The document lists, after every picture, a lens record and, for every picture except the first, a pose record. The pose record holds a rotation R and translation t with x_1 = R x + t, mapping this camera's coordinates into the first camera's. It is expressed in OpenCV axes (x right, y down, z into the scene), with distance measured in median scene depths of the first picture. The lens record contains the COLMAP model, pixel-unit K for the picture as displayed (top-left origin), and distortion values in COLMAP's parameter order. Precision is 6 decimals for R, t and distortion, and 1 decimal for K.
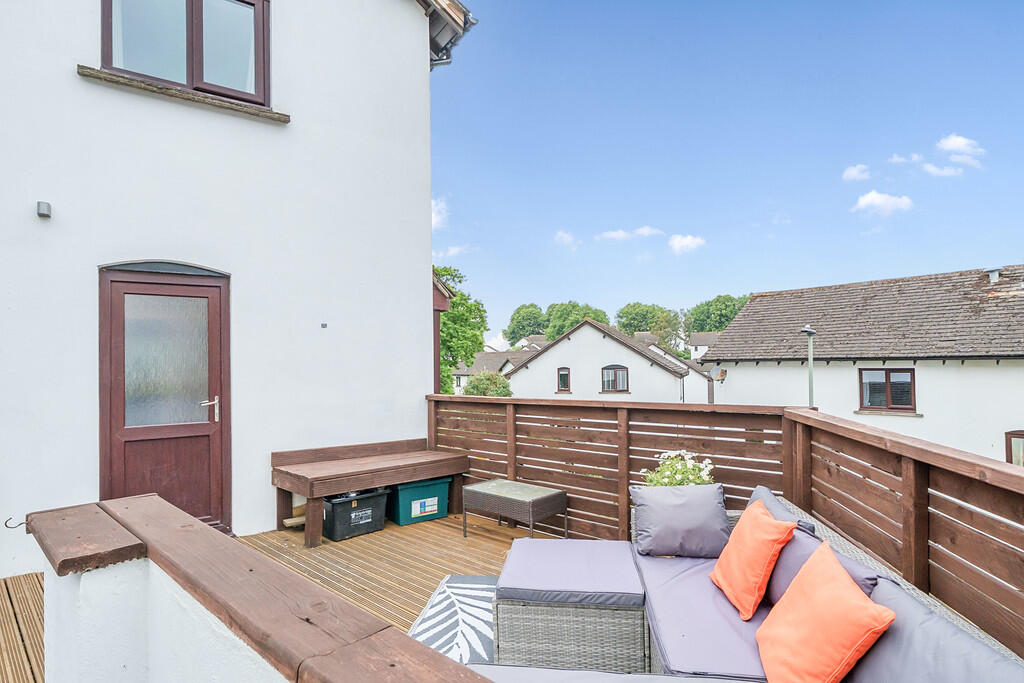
lens RADIAL K [[542.3, 0, 504.3], [0, 542.3, 346.4], [0, 0, 1]] dist [-0.003124, -0.000797]
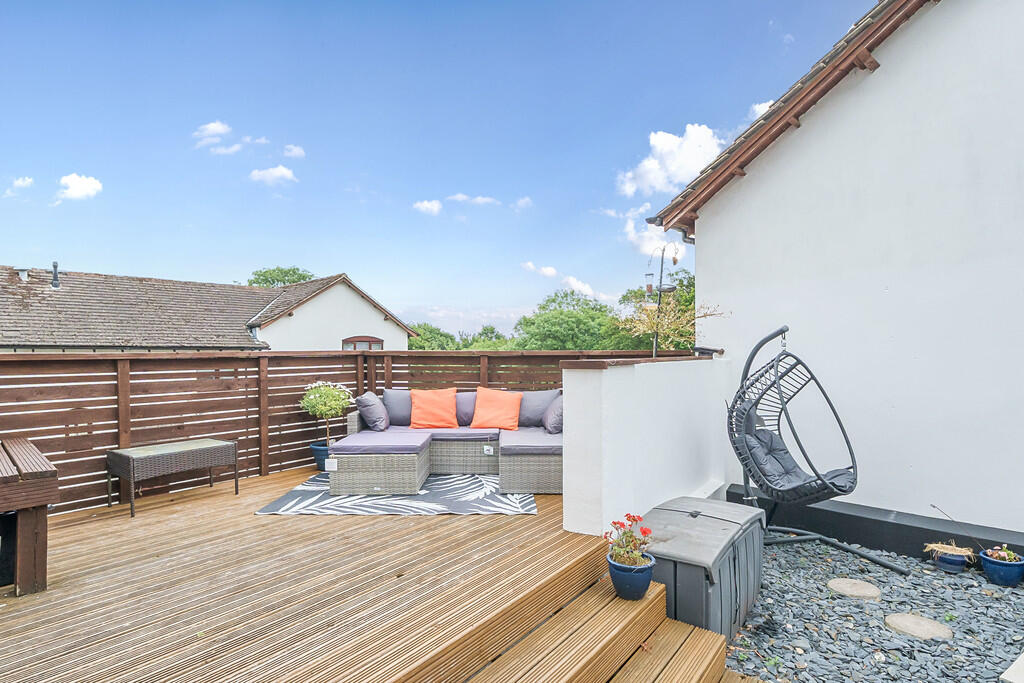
lens RADIAL K [[542.3, 0, 504.3], [0, 542.3, 346.4], [0, 0, 1]] dist [-0.003124, -0.000797]
pose [[-0.127943, 0.033874, 0.991203, -0.345070], [-0.020891, 0.999103, -0.036840, 0.039499], [-0.991561, -0.025421, -0.127121, 0.195504]]
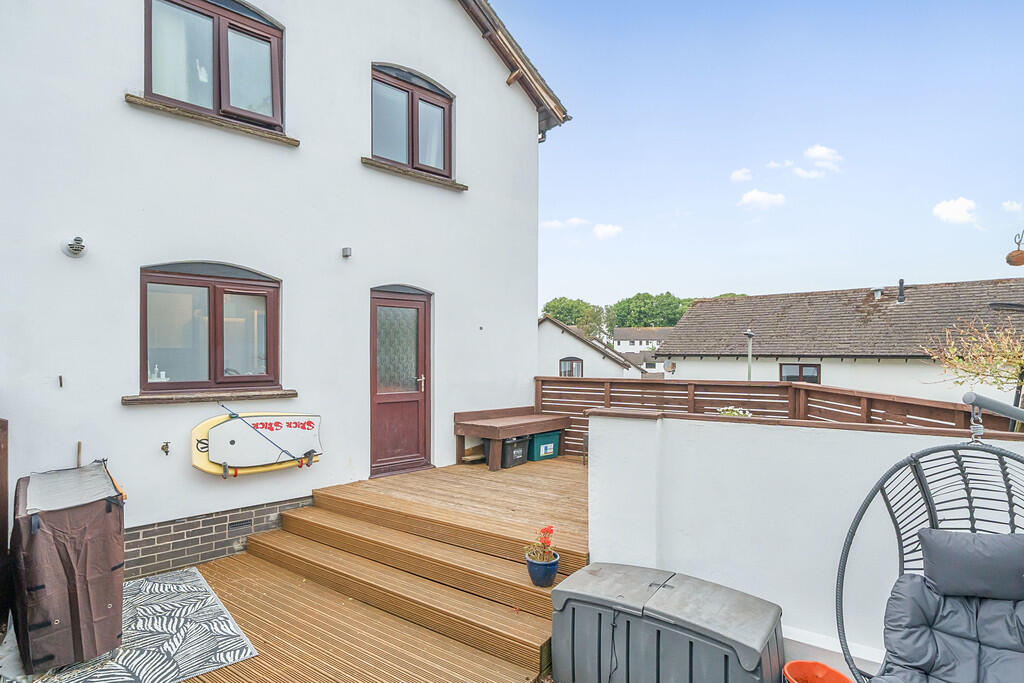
lens RADIAL K [[542.3, 0, 504.3], [0, 542.3, 346.4], [0, 0, 1]] dist [-0.003124, -0.000797]
pose [[0.989538, 0.020272, 0.142843, -0.191520], [-0.022715, 0.999622, 0.015495, -0.005151], [-0.142475, -0.018578, 0.989624, -0.188022]]
